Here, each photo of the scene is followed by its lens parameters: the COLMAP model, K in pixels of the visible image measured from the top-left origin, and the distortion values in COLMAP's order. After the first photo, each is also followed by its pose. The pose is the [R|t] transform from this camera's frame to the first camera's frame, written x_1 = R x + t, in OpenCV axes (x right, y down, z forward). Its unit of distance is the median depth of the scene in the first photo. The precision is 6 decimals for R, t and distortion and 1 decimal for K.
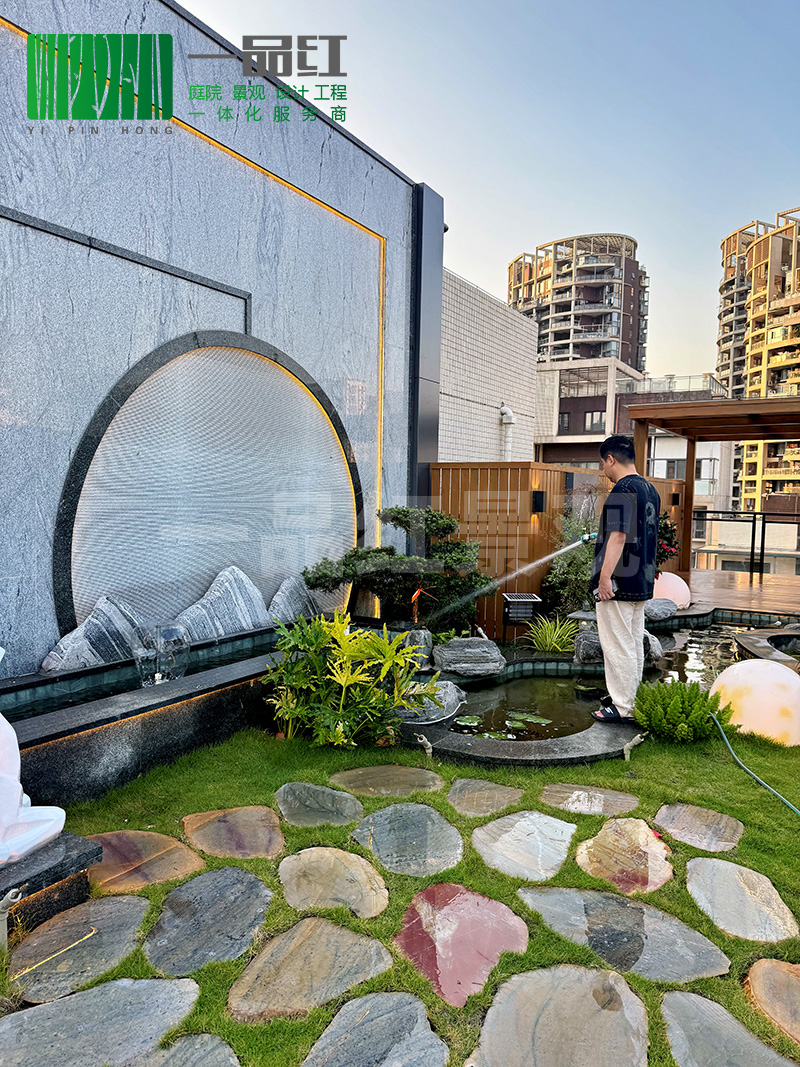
lens RADIAL K [[753.2, 0, 399.9], [0, 753.2, 549.0], [0, 0, 1]] dist [0.000090, -0.003176]
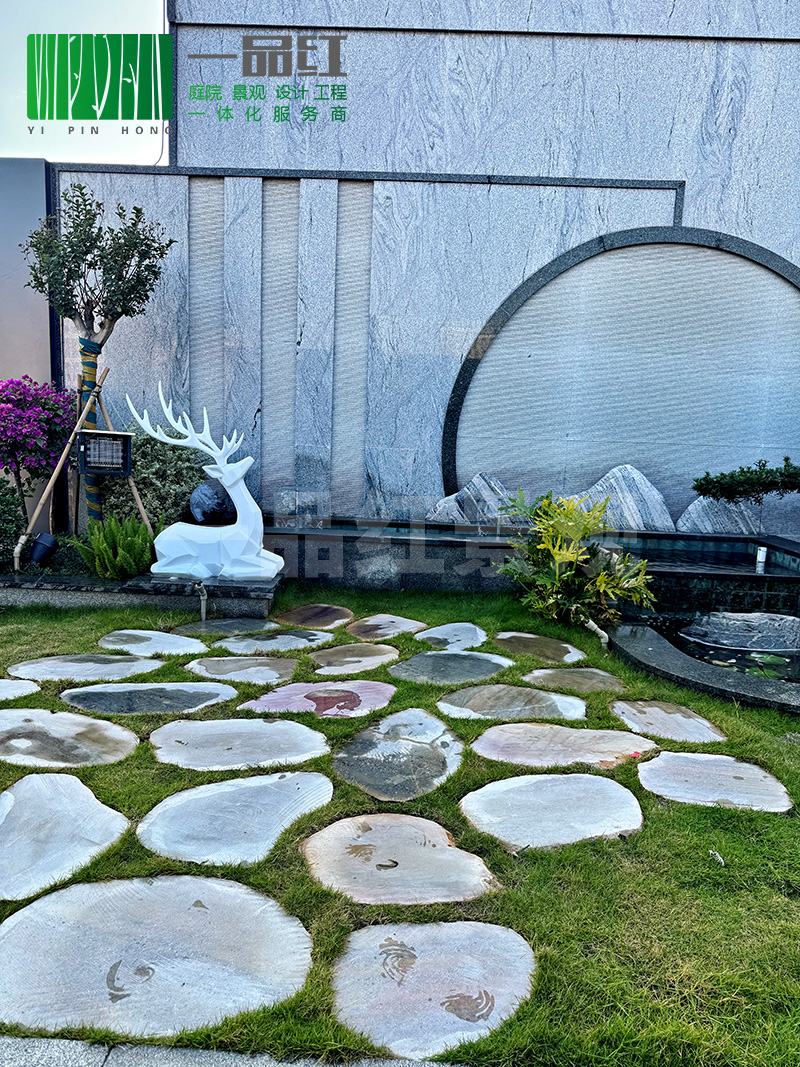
lens RADIAL K [[773.9, 0, 400.0], [0, 773.9, 533.5], [0, 0, 1]] dist [0.148449, -0.207021]
pose [[0.469249, 0.114563, -0.875603, 0.662151], [-0.098993, 0.992123, 0.076757, 0.074301], [0.877500, 0.050660, 0.476894, 0.262930]]
